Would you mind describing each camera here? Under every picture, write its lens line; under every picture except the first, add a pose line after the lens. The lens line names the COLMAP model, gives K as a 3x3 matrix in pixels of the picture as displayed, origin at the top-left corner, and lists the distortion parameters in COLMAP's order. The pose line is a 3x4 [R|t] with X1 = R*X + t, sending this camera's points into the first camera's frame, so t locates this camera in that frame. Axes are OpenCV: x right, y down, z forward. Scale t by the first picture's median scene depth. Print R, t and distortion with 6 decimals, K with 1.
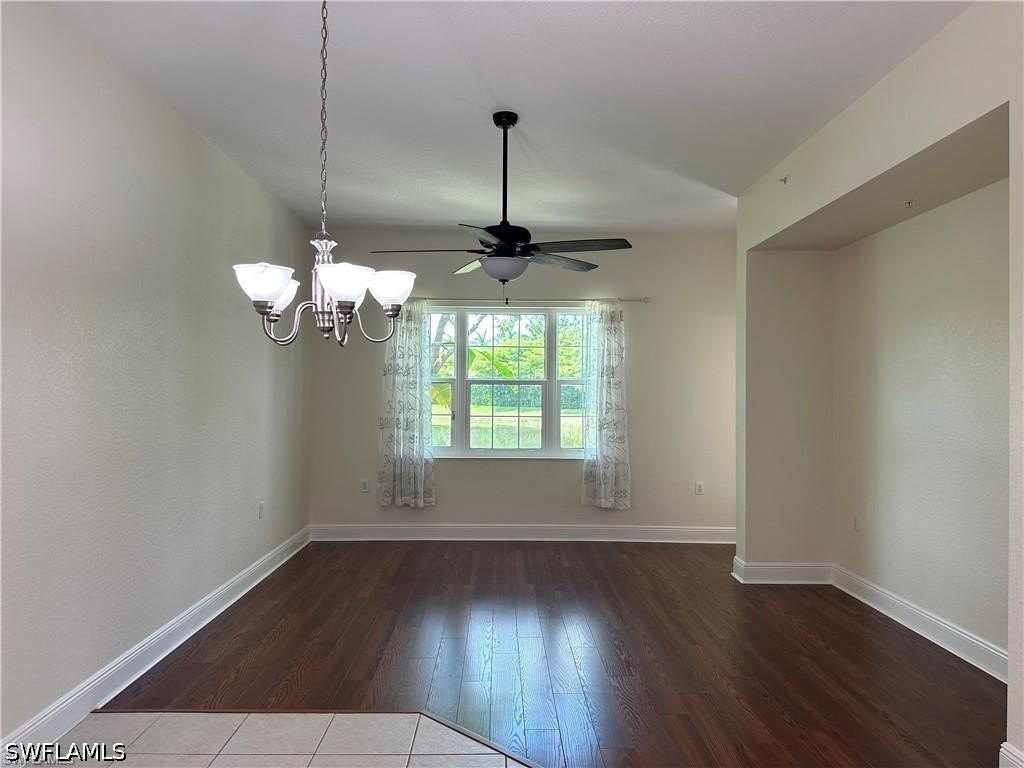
lens RADIAL K [[711.5, 0, 507.7], [0, 711.5, 388.5], [0, 0, 1]] dist [0.119581, -0.195167]
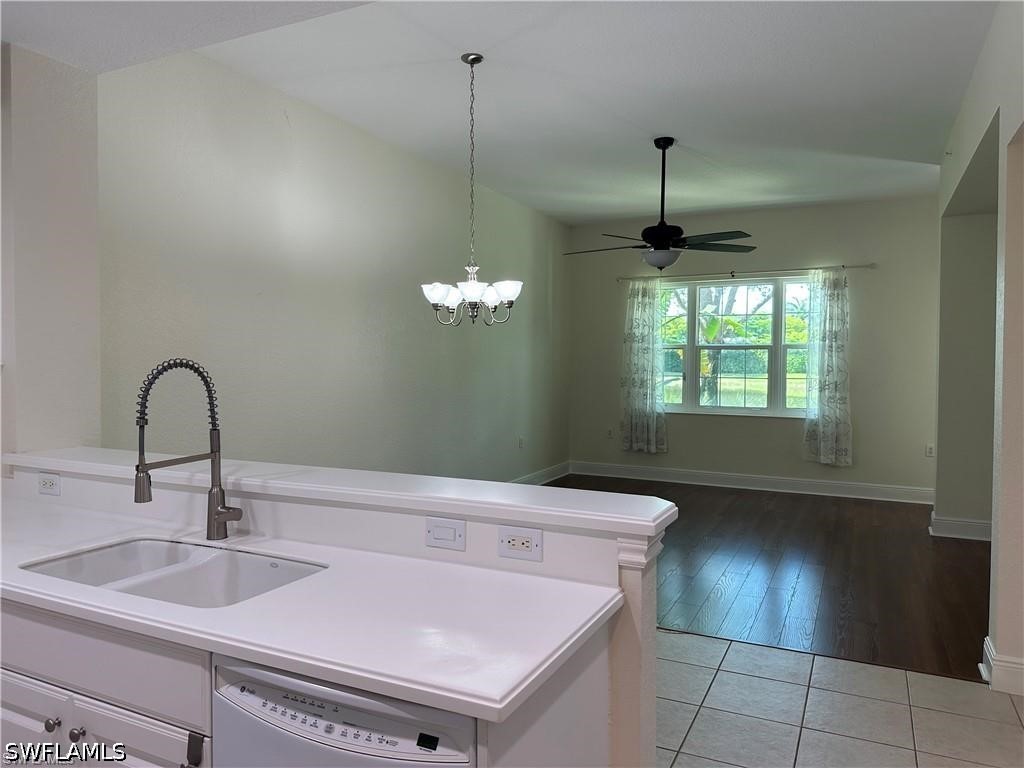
lens RADIAL K [[715.3, 0, 512.0], [0, 715.3, 384.0], [0, 0, 1]] dist [0.106048, -0.154973]
pose [[0.892479, 0.013455, -0.450889, 0.207602], [0.004092, 0.999272, 0.037919, 0.004651], [0.451071, -0.035687, 0.891774, -0.174637]]
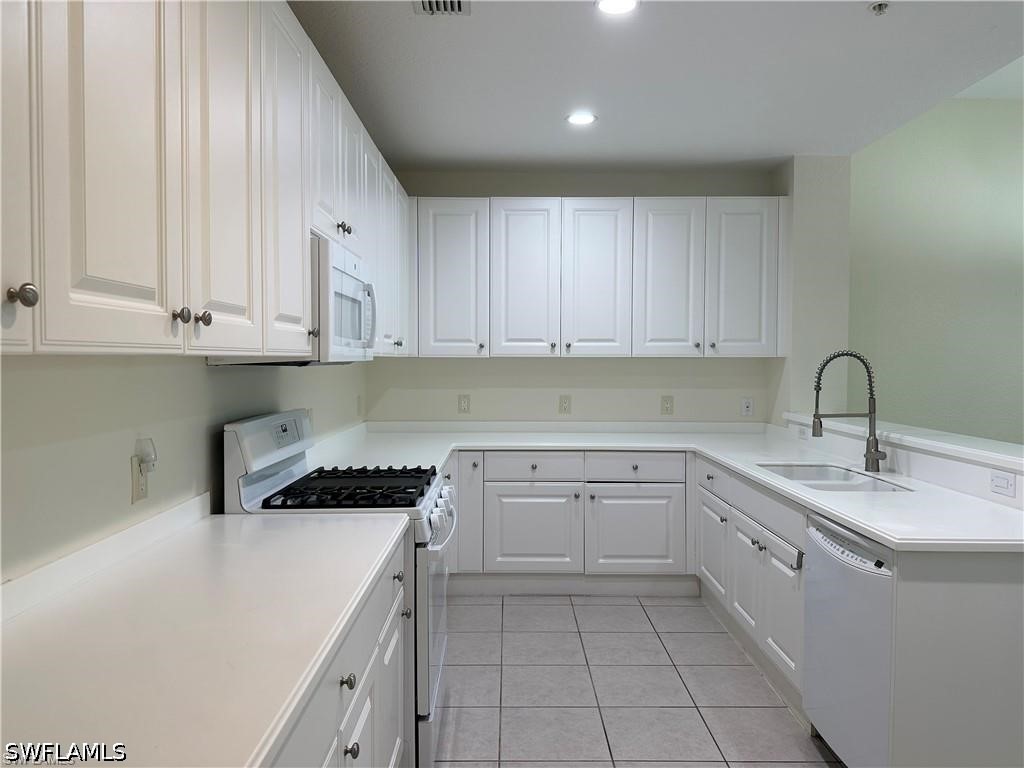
lens RADIAL K [[715.3, 0, 512.0], [0, 715.3, 384.0], [0, 0, 1]] dist [0.106048, -0.154973]
pose [[-0.004239, 0.031274, -0.999502, 0.421843], [0.003558, 0.999505, 0.031259, 0.011189], [0.999985, -0.003423, -0.004348, -0.184282]]
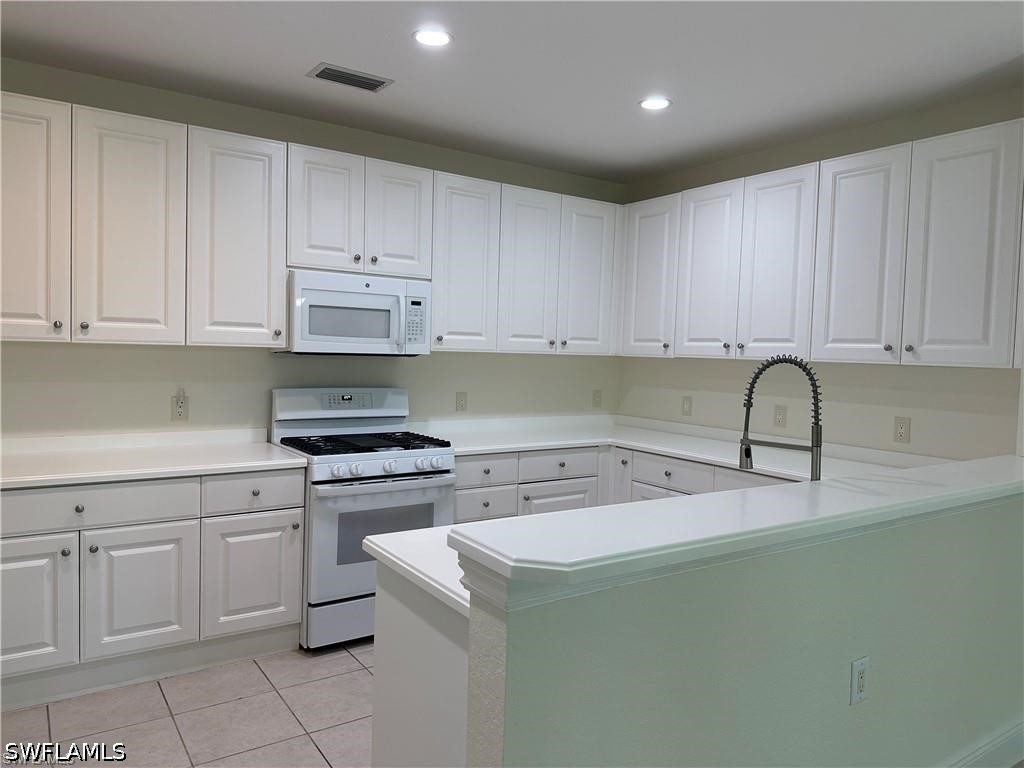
lens RADIAL K [[715.3, 0, 512.0], [0, 715.3, 384.0], [0, 0, 1]] dist [0.106048, -0.154973]
pose [[-0.829089, -0.003009, -0.559108, 0.242178], [-0.030492, 0.998741, 0.039841, 0.009385], [0.558284, 0.050081, -0.828137, 0.234502]]
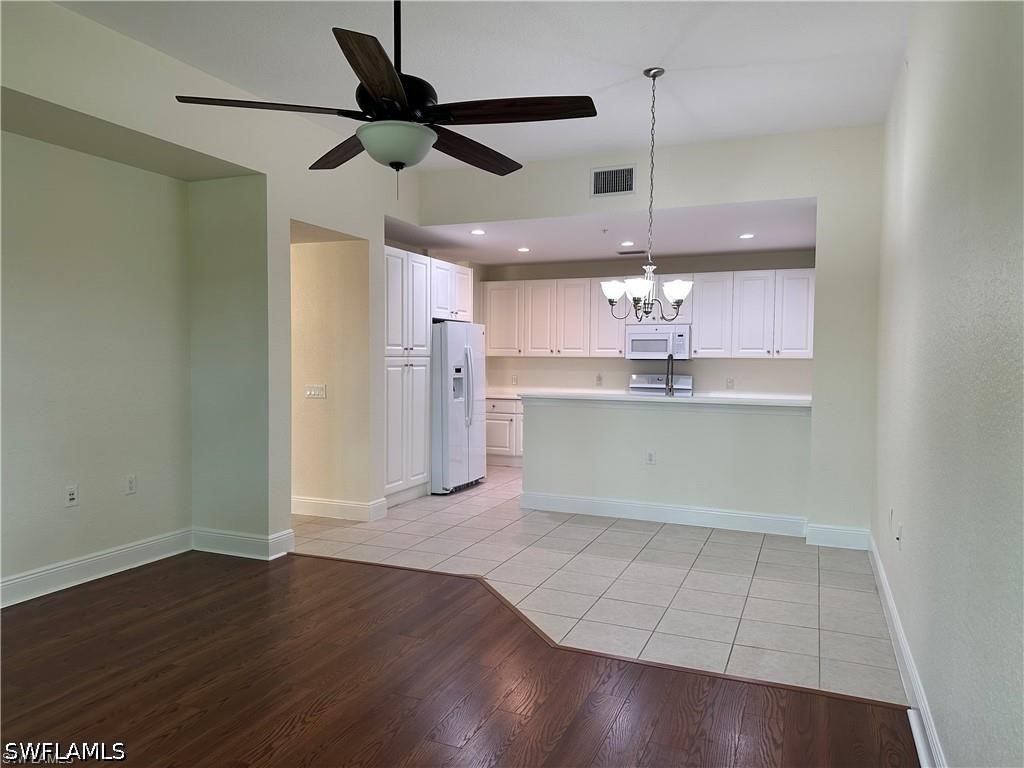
lens RADIAL K [[711.5, 0, 507.7], [0, 711.5, 388.5], [0, 0, 1]] dist [0.119581, -0.195167]
pose [[-0.917115, -0.033212, 0.397236, -0.225152], [-0.017570, 0.998923, 0.042953, 0.013699], [-0.398235, 0.032414, -0.916711, 0.967690]]
